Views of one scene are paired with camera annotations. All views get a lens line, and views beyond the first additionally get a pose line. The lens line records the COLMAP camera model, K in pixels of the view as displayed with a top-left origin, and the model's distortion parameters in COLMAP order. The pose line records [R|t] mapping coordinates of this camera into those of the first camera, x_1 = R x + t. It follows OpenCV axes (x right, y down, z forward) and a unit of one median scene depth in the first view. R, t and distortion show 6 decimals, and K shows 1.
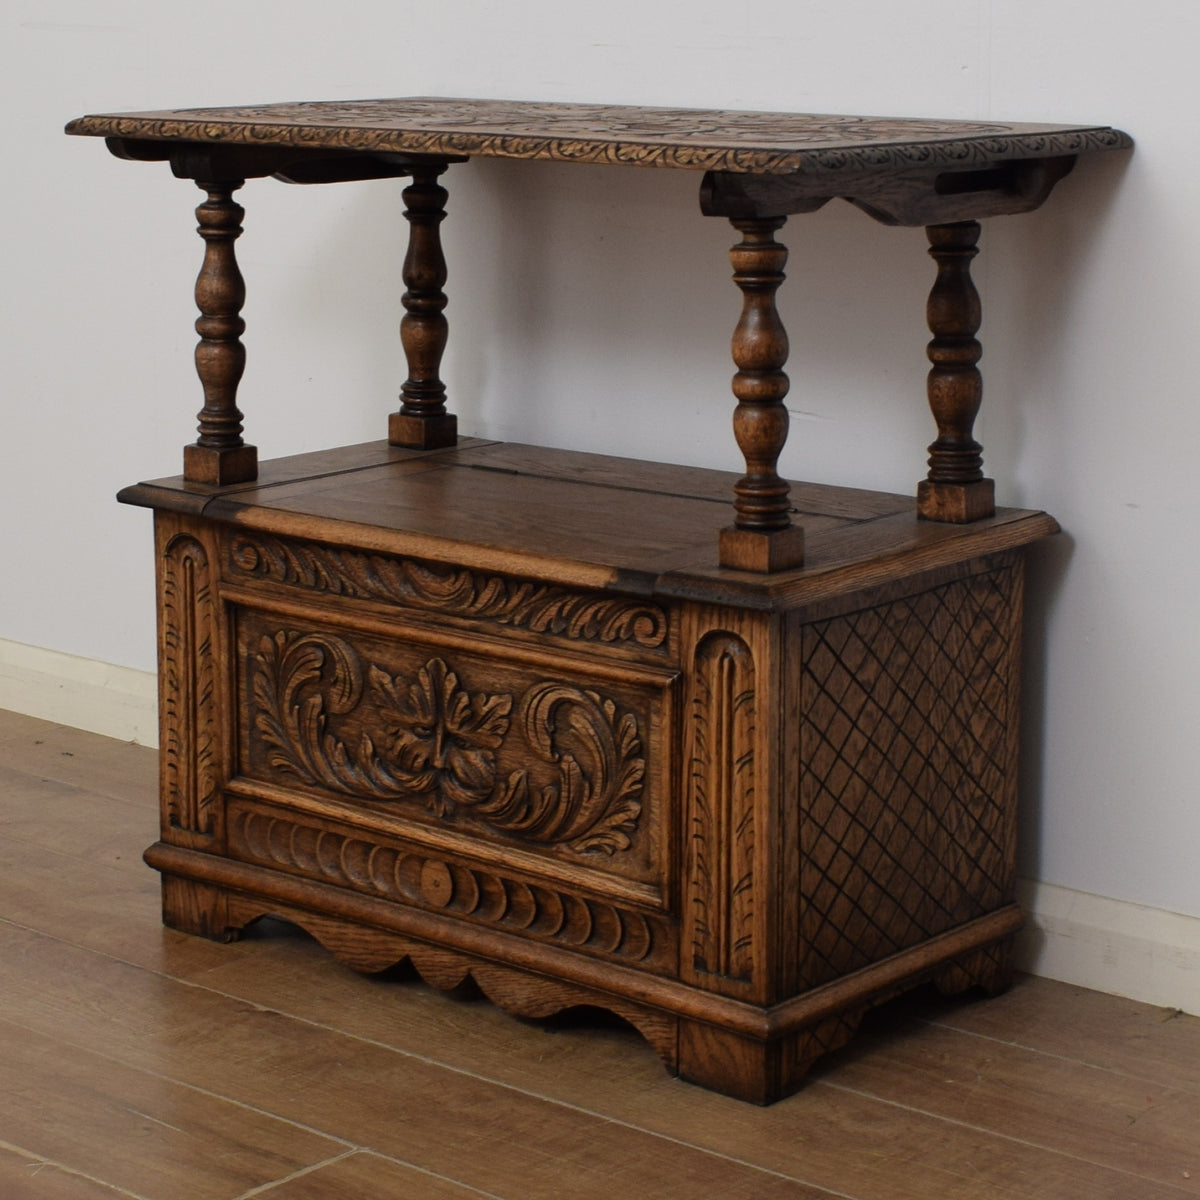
lens RADIAL K [[3009.3, 0, 525.6], [0, 3009.3, 605.2], [0, 0, 1]] dist [-0.068256, 0.000000]
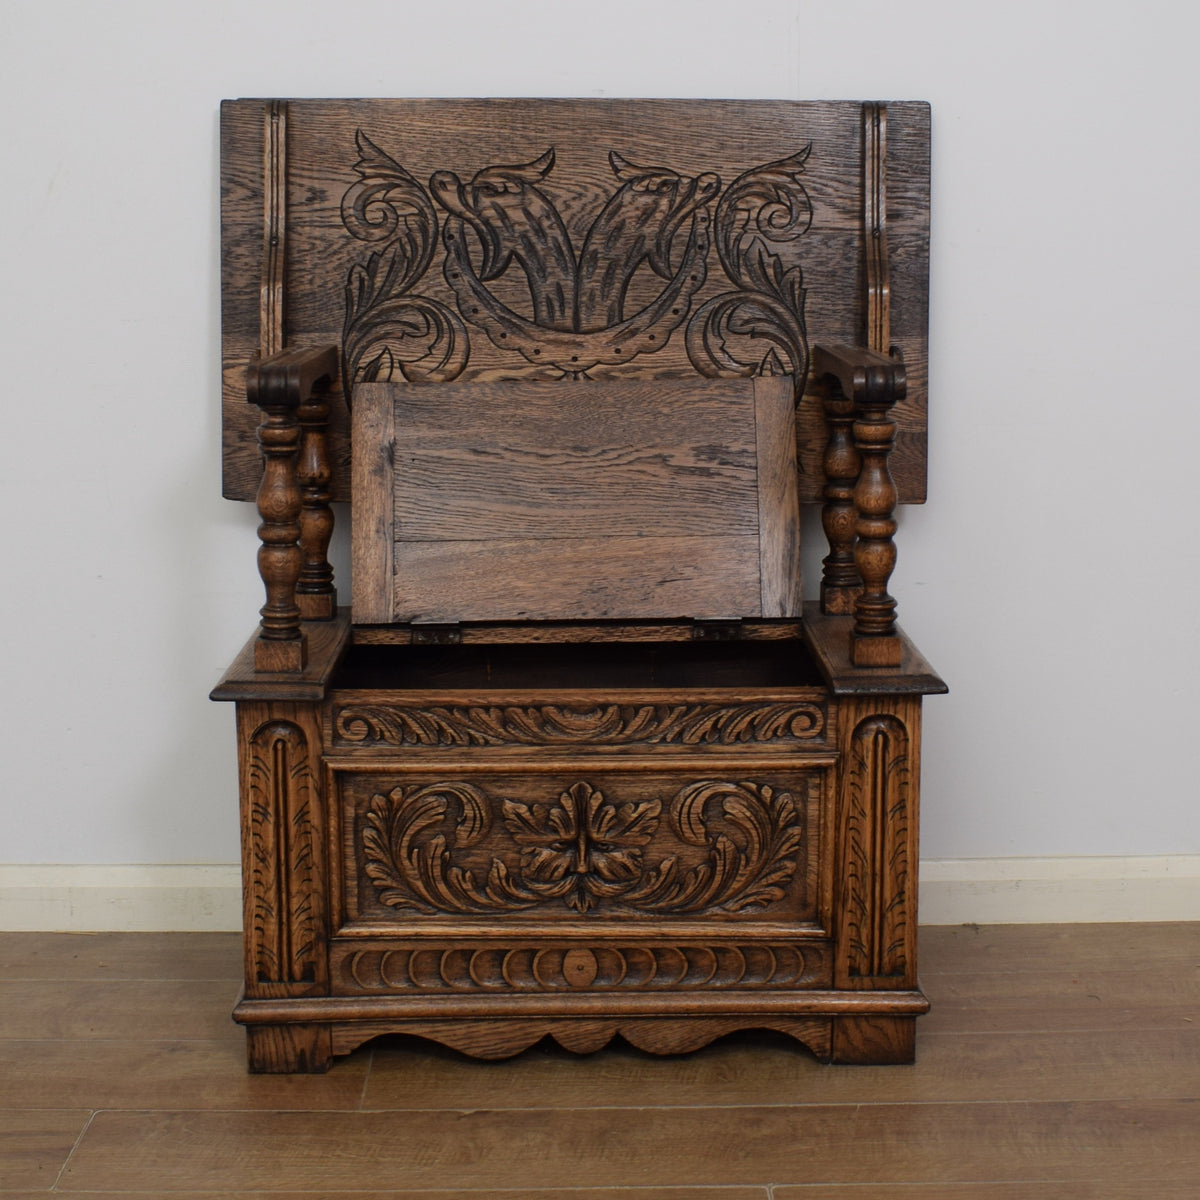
lens RADIAL K [[2060.1, 0, 615.2], [0, 2060.1, 555.2], [0, 0, 1]] dist [-0.098097, 0.000000]
pose [[0.738334, -0.111628, 0.665133, -0.559979], [0.144614, 0.989473, 0.005532, -0.075398], [-0.658749, 0.092104, 0.746704, 0.367584]]
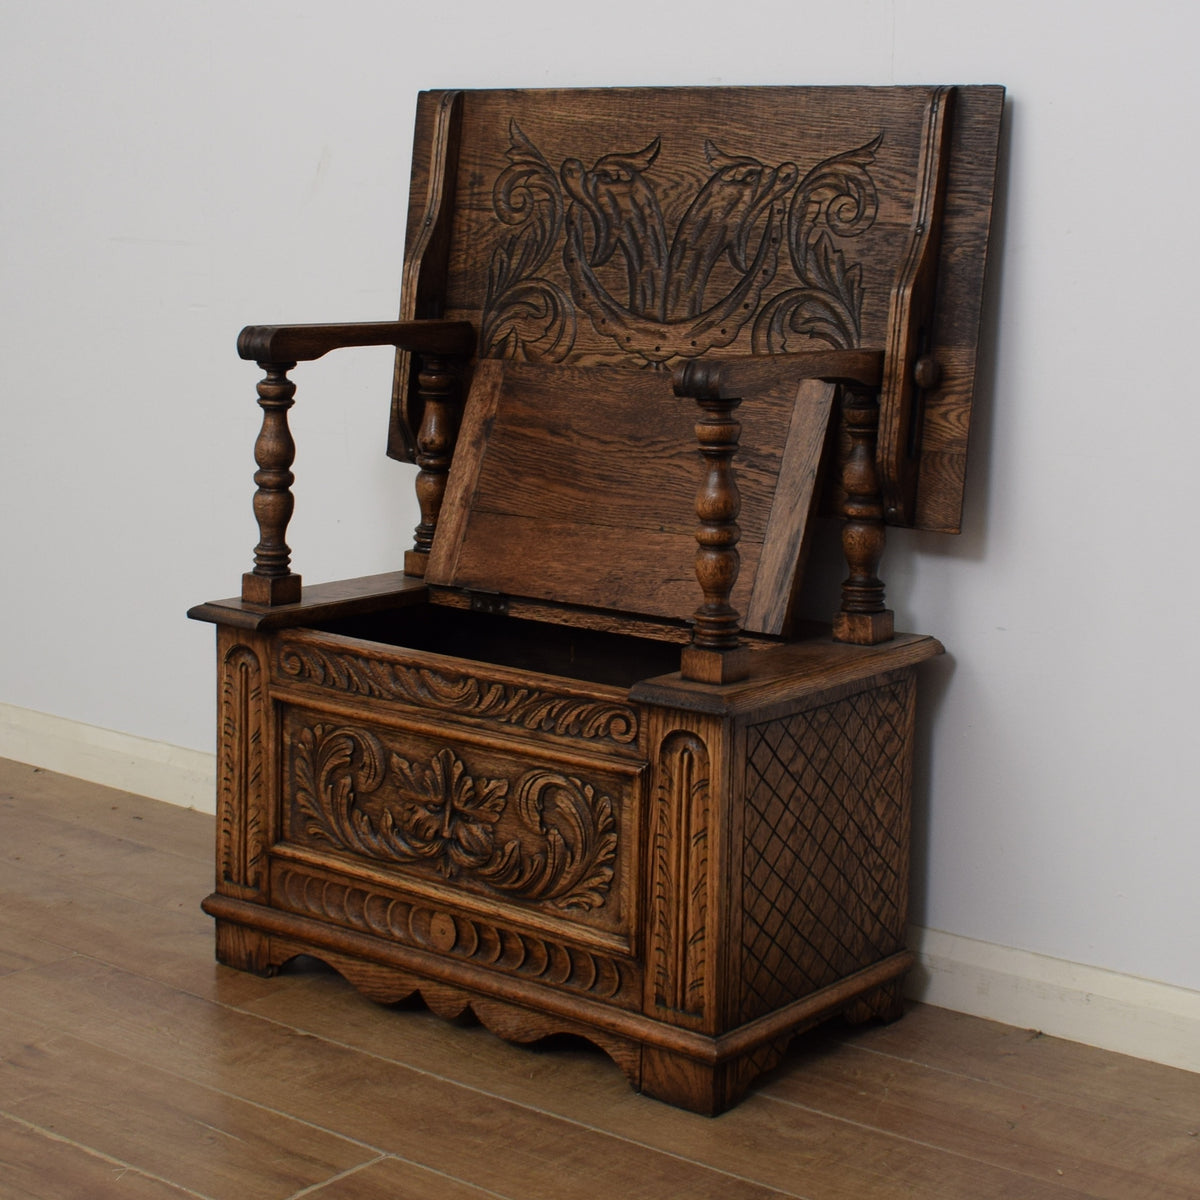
lens RADIAL K [[2276.3, 0, 596.8], [0, 2276.3, 510.3], [0, 0, 1]] dist [-0.106401, 0.000000]
pose [[0.998200, 0.016880, 0.057540, -0.023513], [-0.012156, 0.996601, -0.081474, -0.004759], [-0.058720, 0.080628, 0.995013, 0.058419]]
